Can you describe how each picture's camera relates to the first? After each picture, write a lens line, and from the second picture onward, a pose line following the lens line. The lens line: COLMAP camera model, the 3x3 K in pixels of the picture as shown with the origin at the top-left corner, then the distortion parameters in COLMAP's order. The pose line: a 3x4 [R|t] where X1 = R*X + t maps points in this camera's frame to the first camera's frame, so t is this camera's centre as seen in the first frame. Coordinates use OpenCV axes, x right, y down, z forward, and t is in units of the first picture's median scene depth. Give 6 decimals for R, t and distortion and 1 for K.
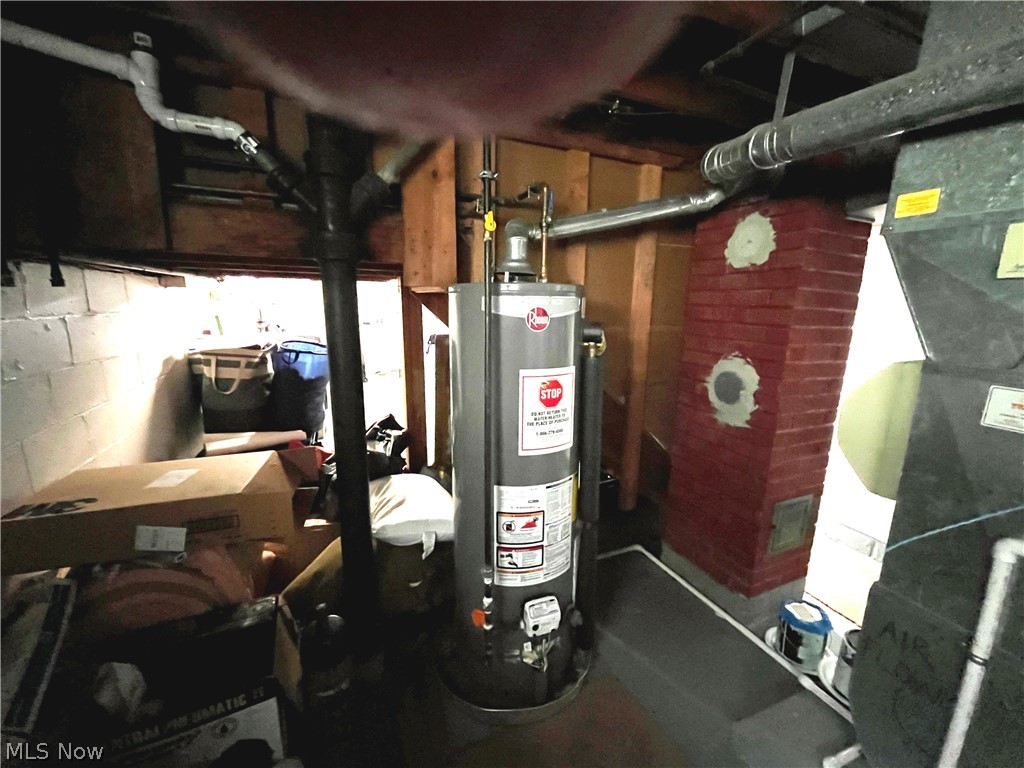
lens RADIAL K [[413.3, 0, 509.7], [0, 413.3, 386.9], [0, 0, 1]] dist [-0.003425, 0.000069]
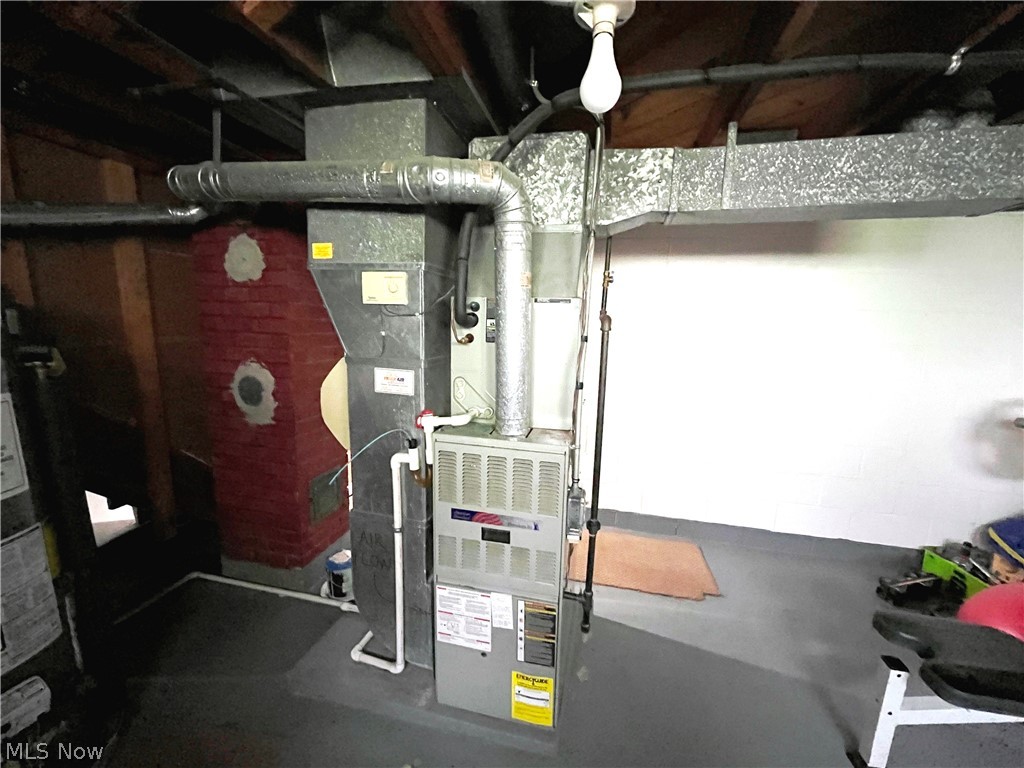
lens RADIAL K [[413.3, 0, 512.3], [0, 413.3, 386.6], [0, 0, 1]] dist [-0.003425, 0.000069]
pose [[0.593992, -0.134947, 0.793071, 0.097081], [0.143945, 0.987749, 0.060261, 0.030325], [-0.791488, 0.078364, 0.606140, -0.266461]]
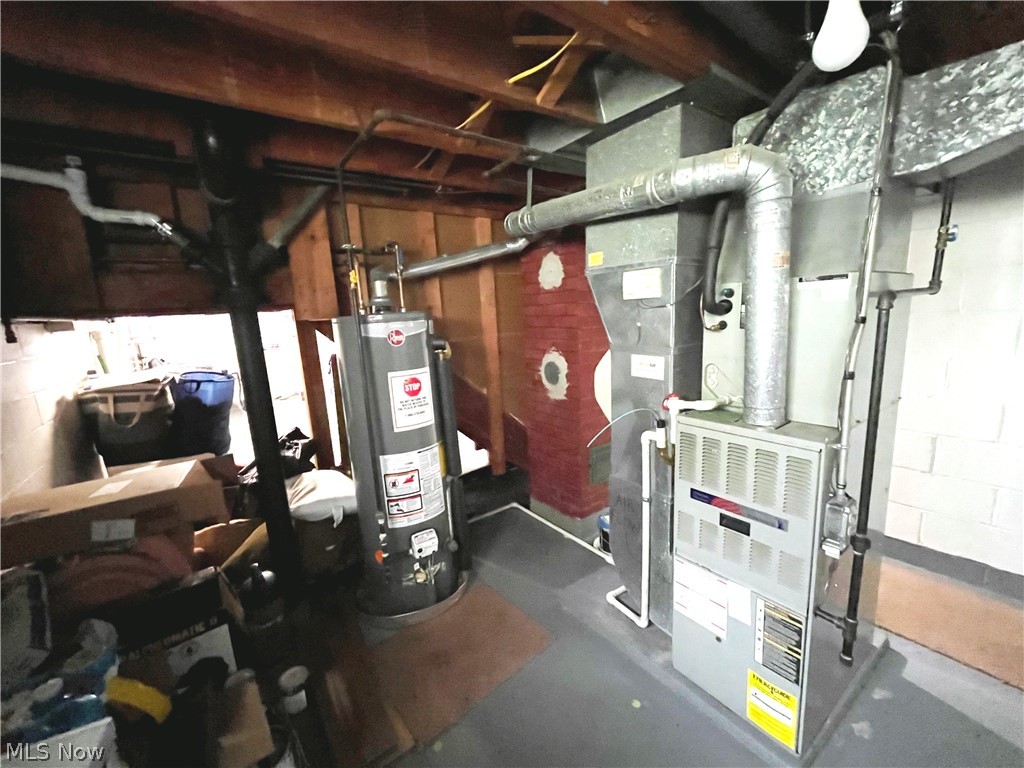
lens RADIAL K [[413.3, 0, 511.3], [0, 413.3, 386.4], [0, 0, 1]] dist [-0.003425, 0.000069]
pose [[0.973098, -0.104578, 0.205288, 0.125883], [0.109544, 0.993898, -0.012944, 0.063693], [-0.202682, 0.035084, 0.978616, -0.453115]]
